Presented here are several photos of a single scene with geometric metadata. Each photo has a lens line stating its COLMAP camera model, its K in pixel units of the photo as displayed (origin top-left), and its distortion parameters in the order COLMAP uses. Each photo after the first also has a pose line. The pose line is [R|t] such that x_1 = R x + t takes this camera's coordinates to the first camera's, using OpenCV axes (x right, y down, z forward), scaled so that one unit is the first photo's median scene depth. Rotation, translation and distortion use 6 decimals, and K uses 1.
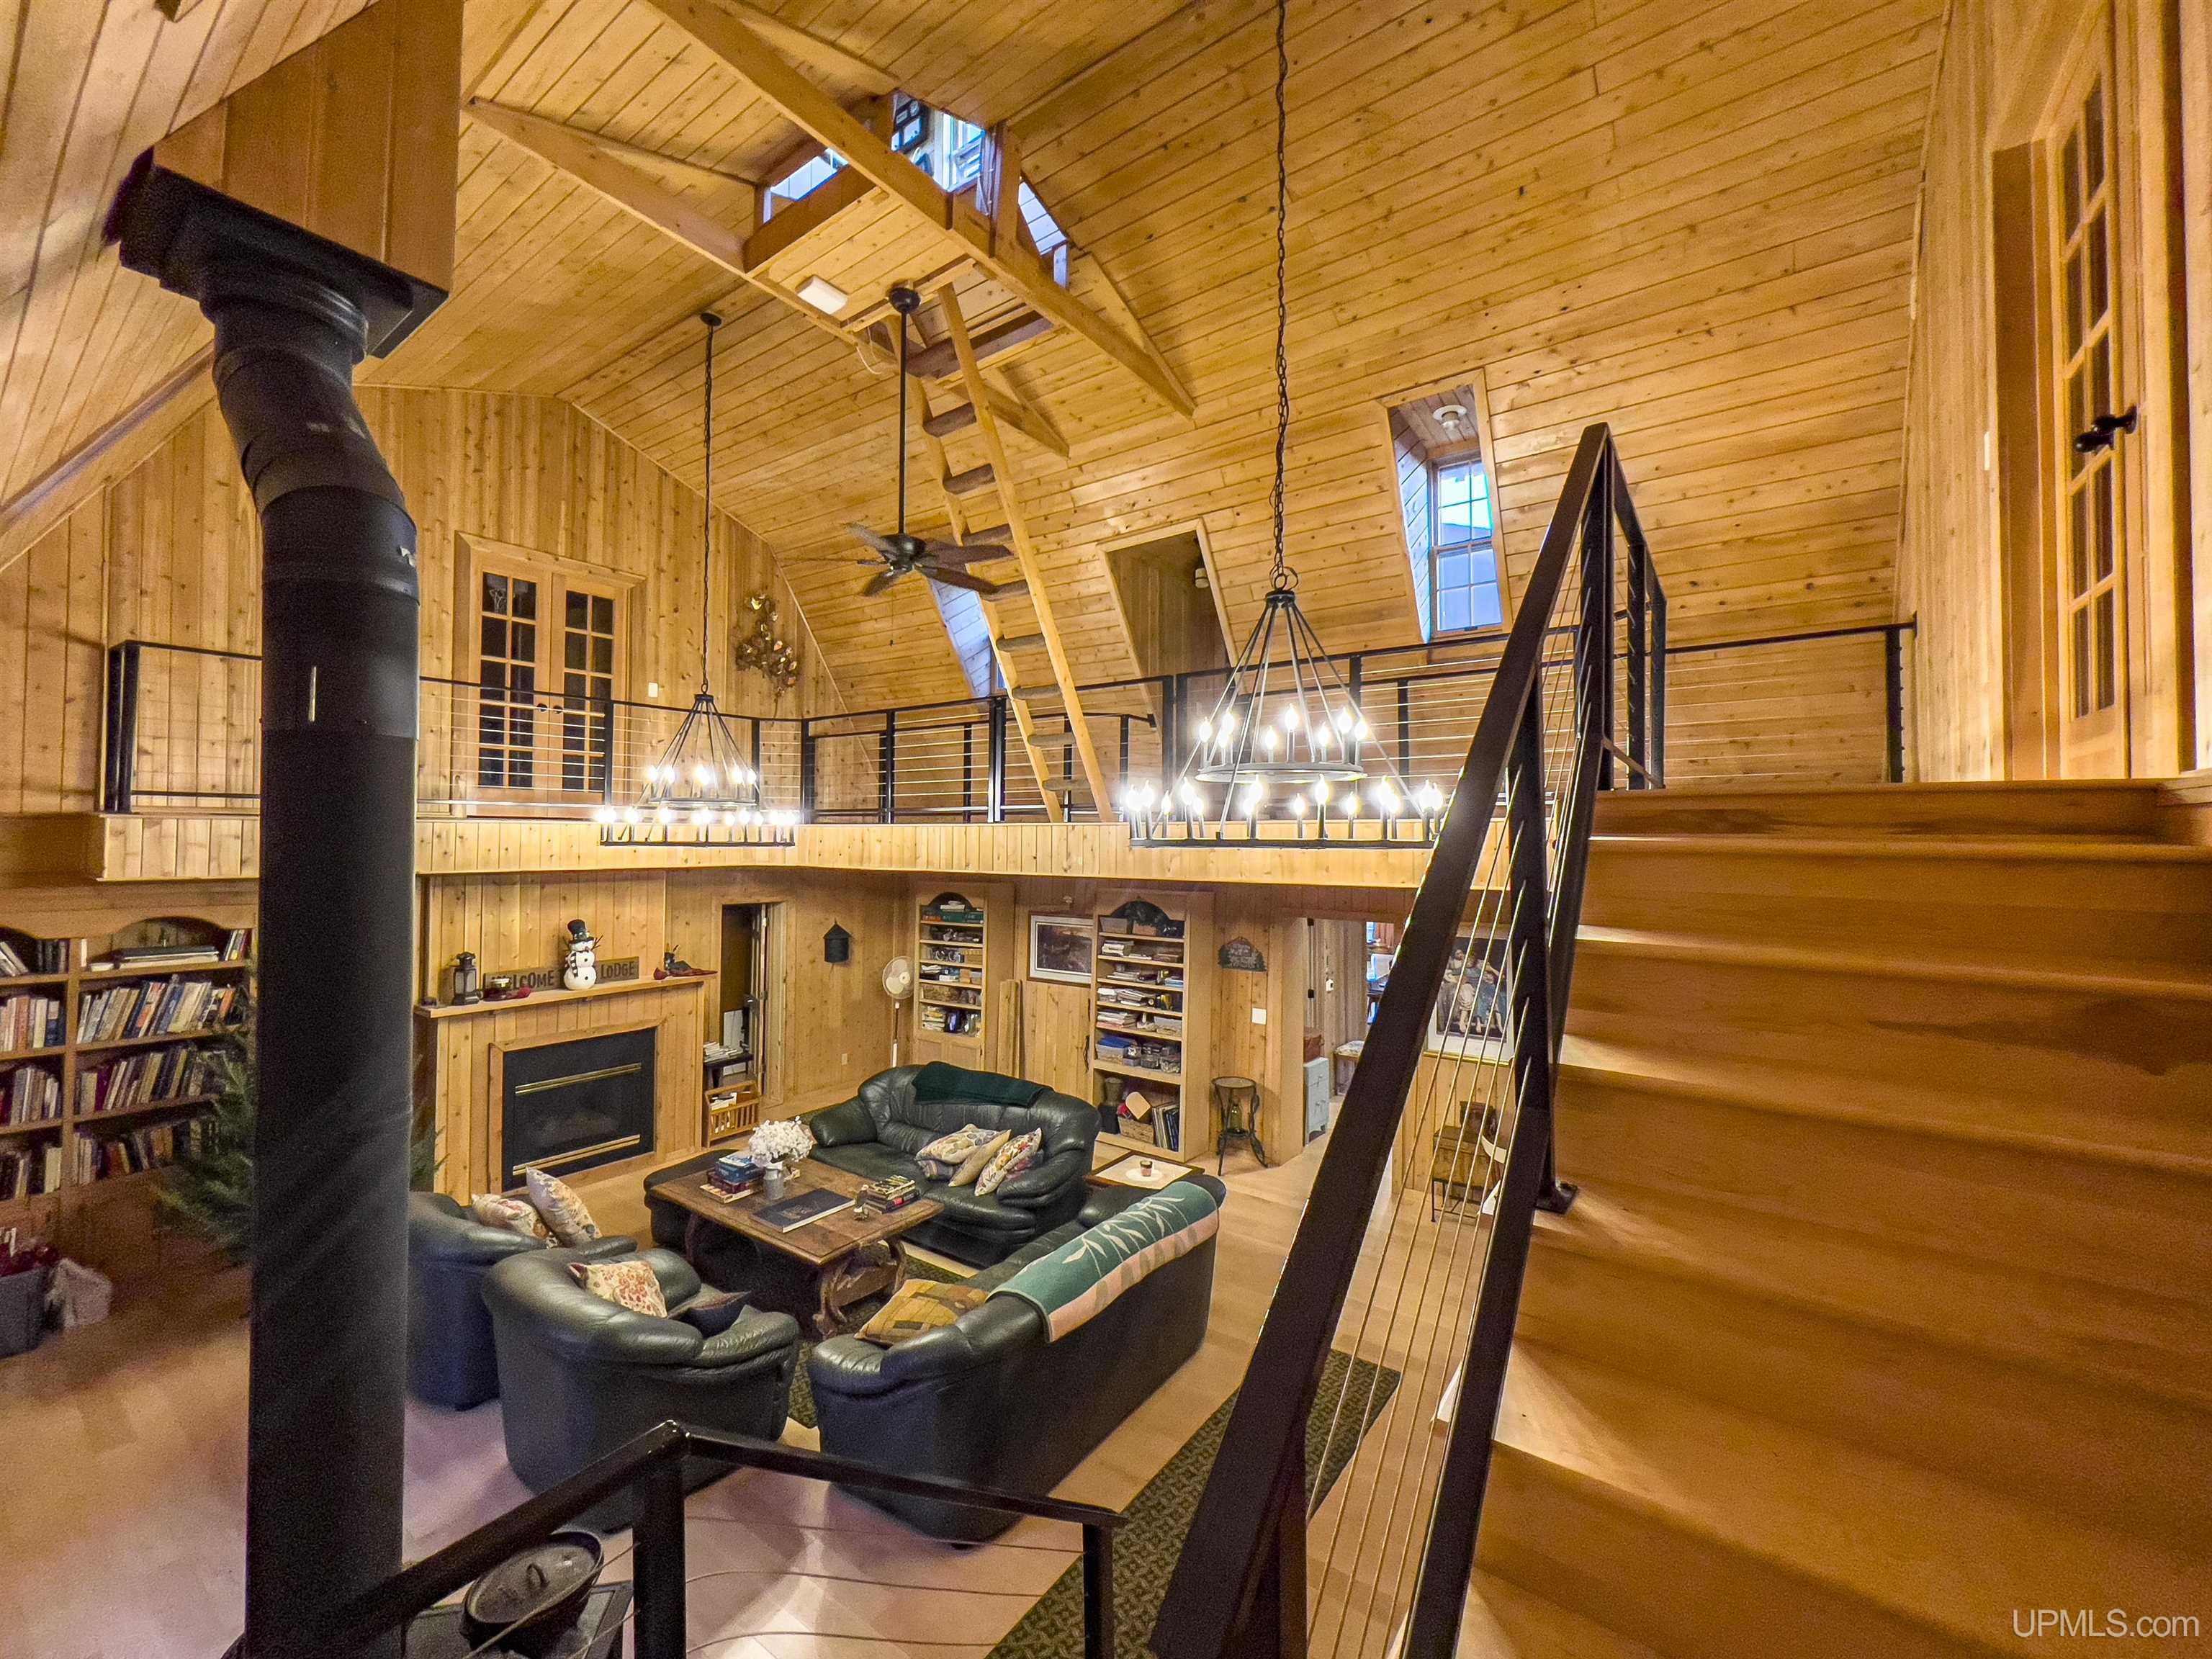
lens RADIAL K [[885.4, 0, 1106.0], [0, 885.4, 829.5], [0, 0, 1]] dist [0.000018, -0.000015]
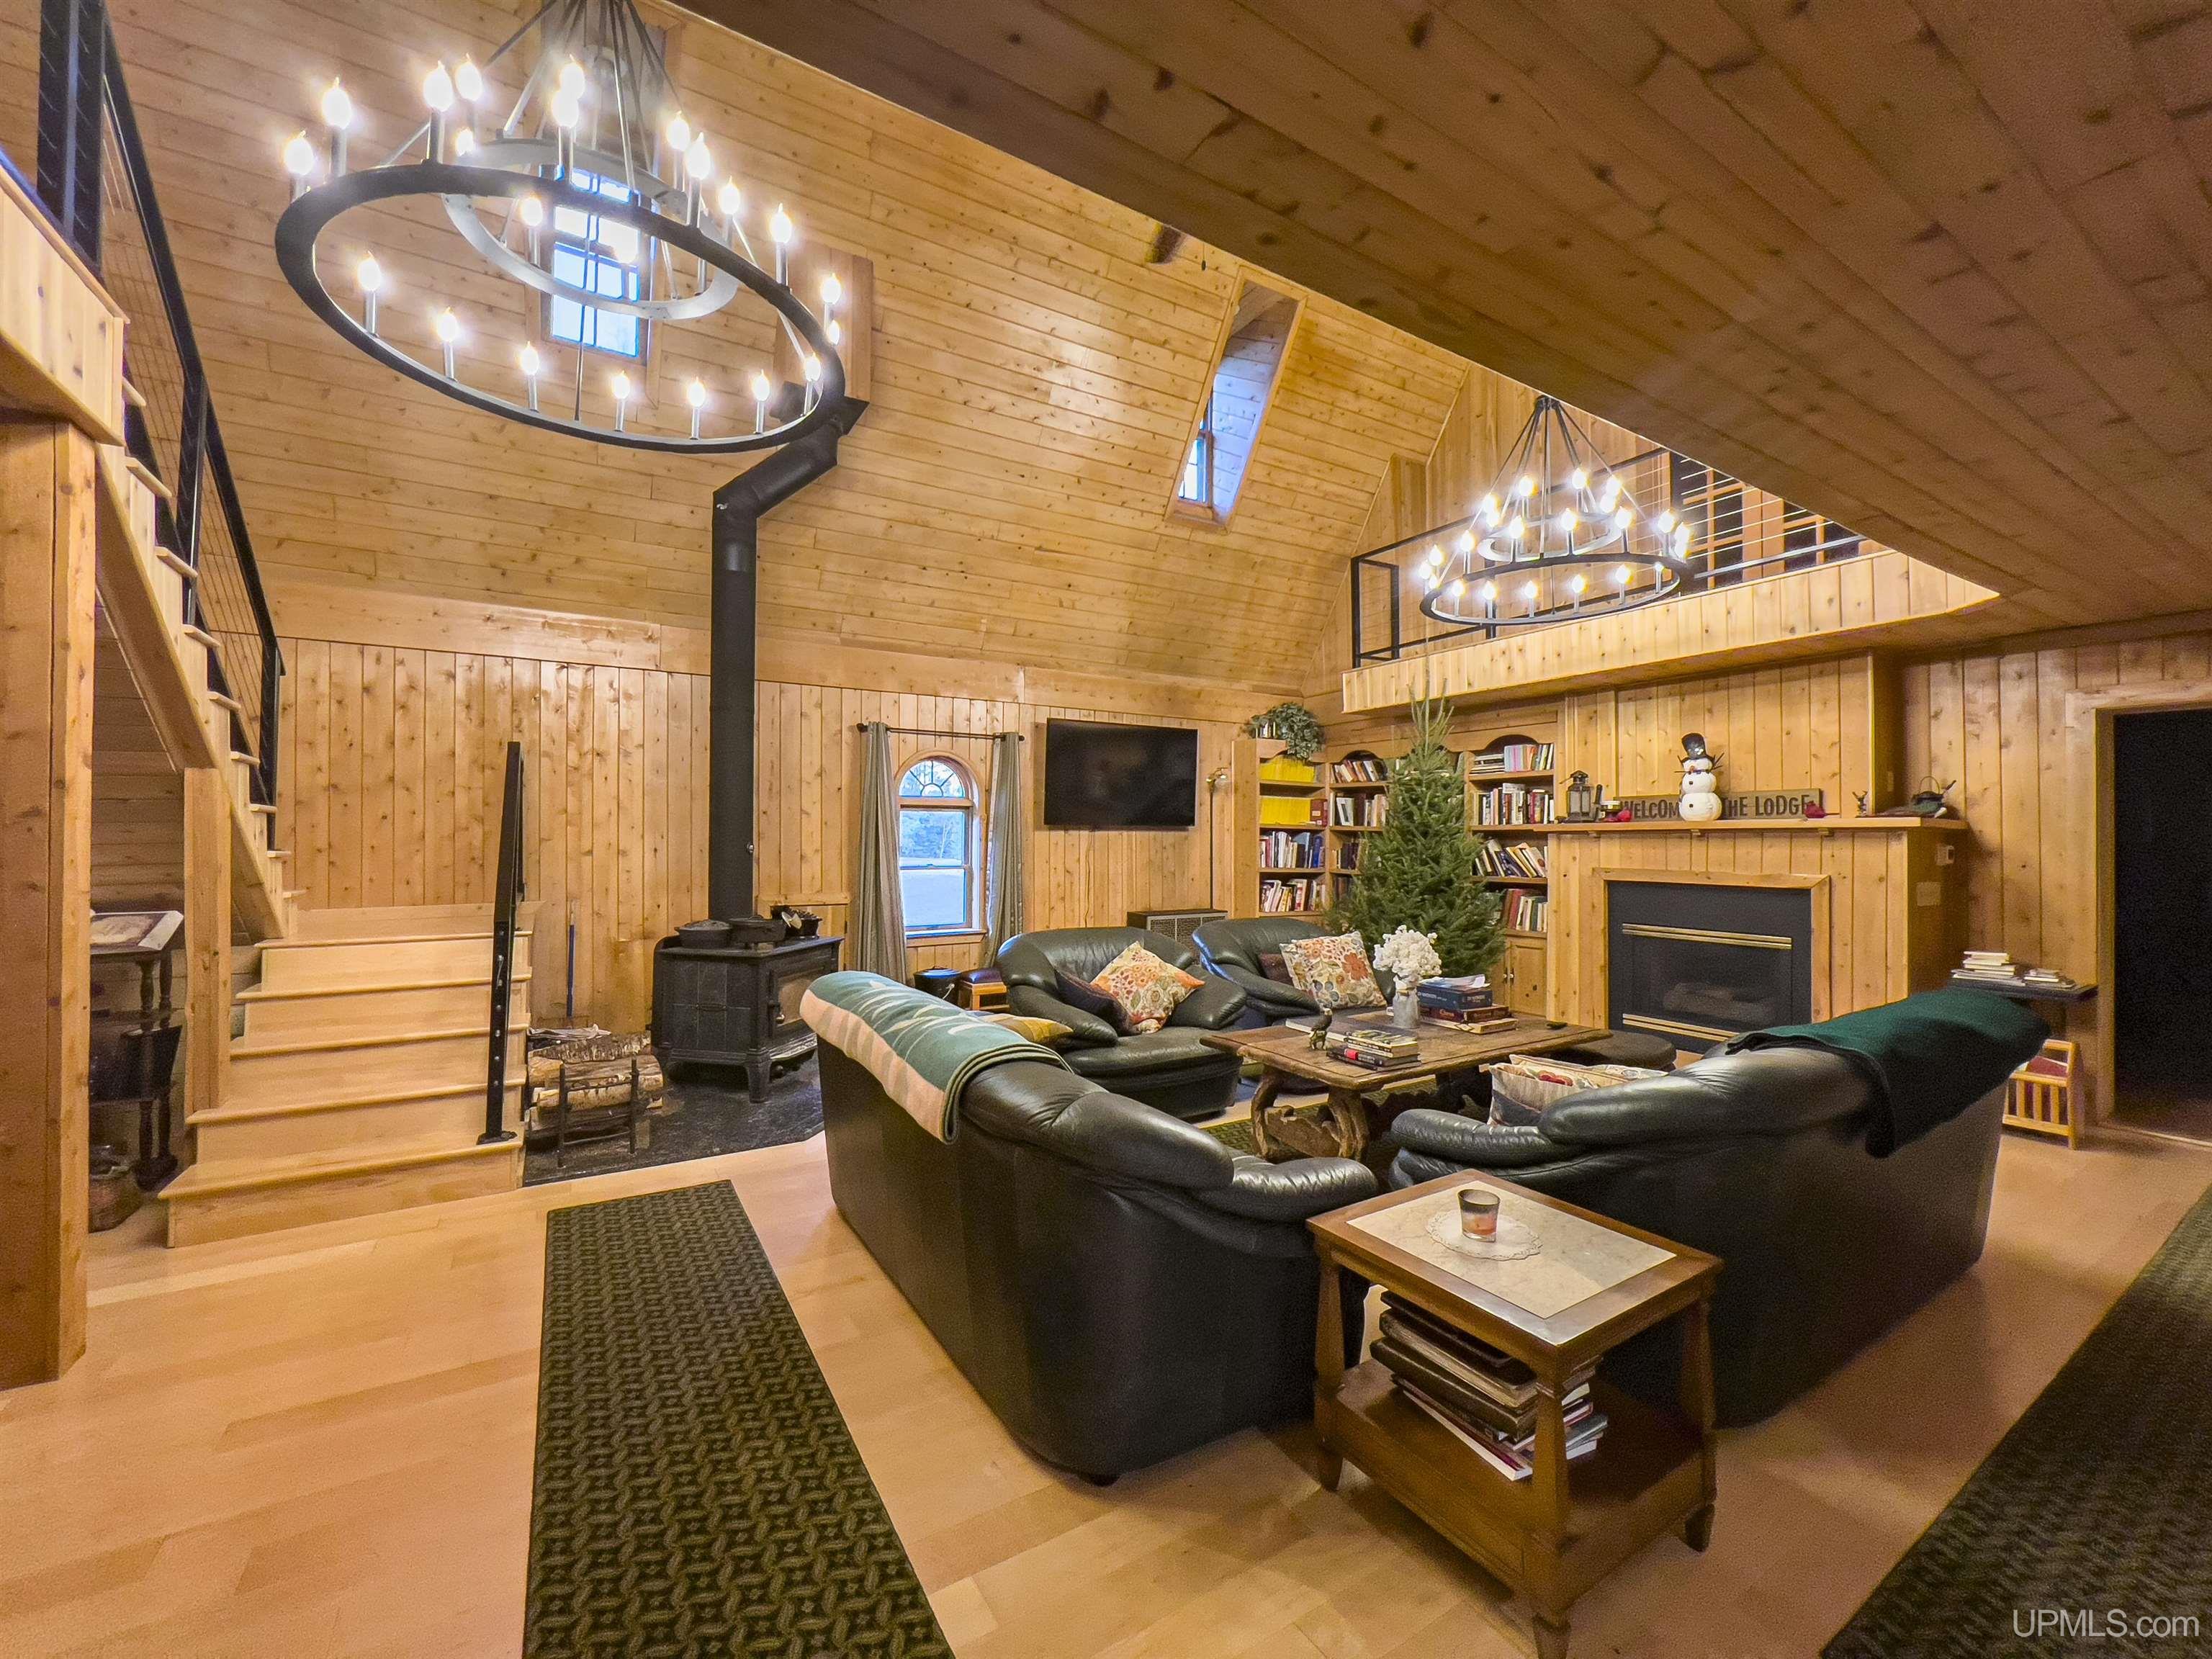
lens RADIAL K [[885.4, 0, 1106.0], [0, 885.4, 829.5], [0, 0, 1]] dist [0.000018, -0.000015]
pose [[-0.387811, -0.009318, -0.921692, 0.336387], [0.011891, 0.999815, -0.015112, 0.196054], [0.921662, -0.016820, -0.387628, 0.831709]]
